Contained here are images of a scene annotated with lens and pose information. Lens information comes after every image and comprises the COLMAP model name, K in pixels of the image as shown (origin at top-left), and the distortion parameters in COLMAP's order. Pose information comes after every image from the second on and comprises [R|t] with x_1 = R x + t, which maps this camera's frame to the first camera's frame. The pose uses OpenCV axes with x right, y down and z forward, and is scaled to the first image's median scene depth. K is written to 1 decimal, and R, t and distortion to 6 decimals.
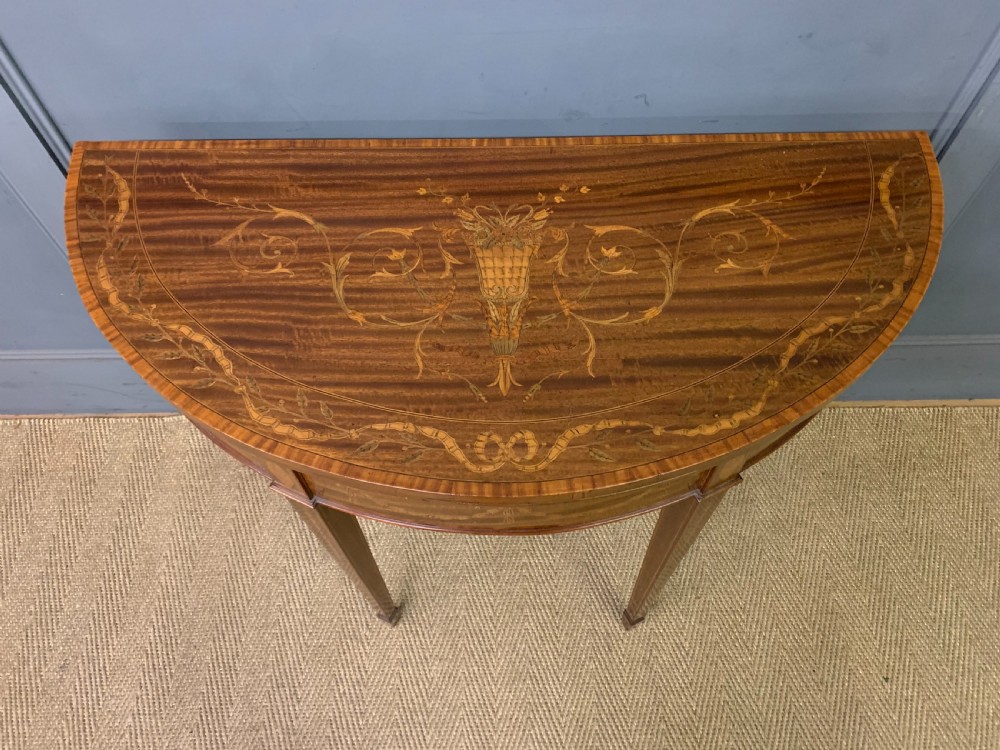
lens RADIAL K [[756.5, 0, 506.2], [0, 756.5, 372.6], [0, 0, 1]] dist [0.042970, -0.038513]
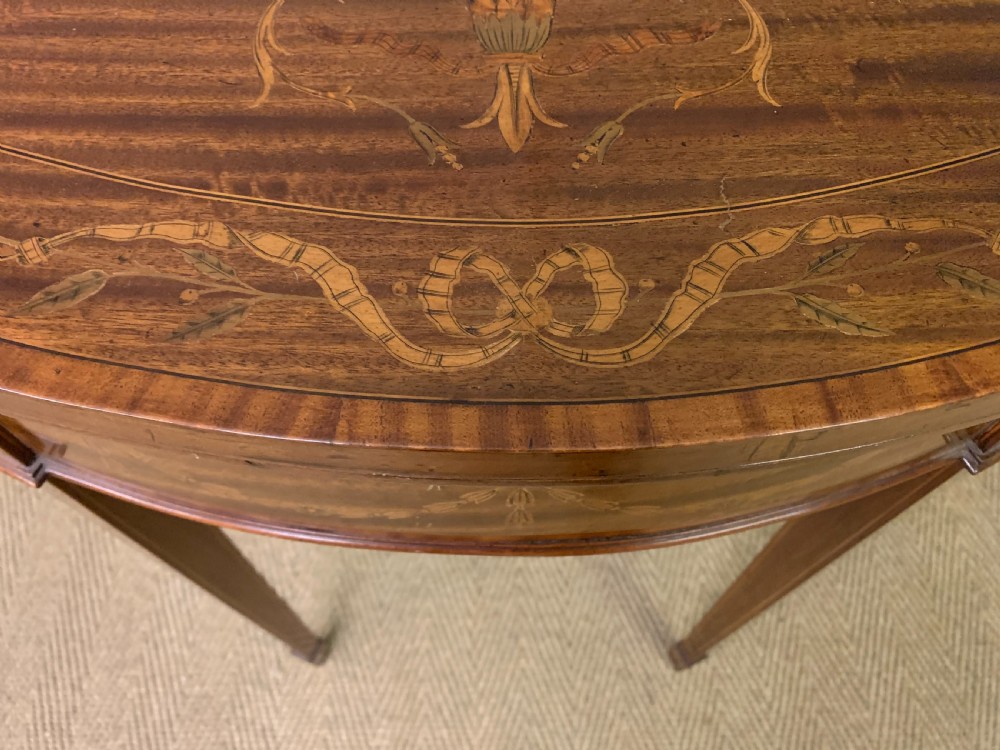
lens RADIAL K [[774.8, 0, 495.4], [0, 774.8, 361.0], [0, 0, 1]] dist [-0.000208, 0.001146]
pose [[0.999880, 0.003373, 0.015094, -0.013325], [-0.003678, 0.999789, 0.020225, 0.099130], [-0.015022, -0.020278, 0.999682, 0.567652]]
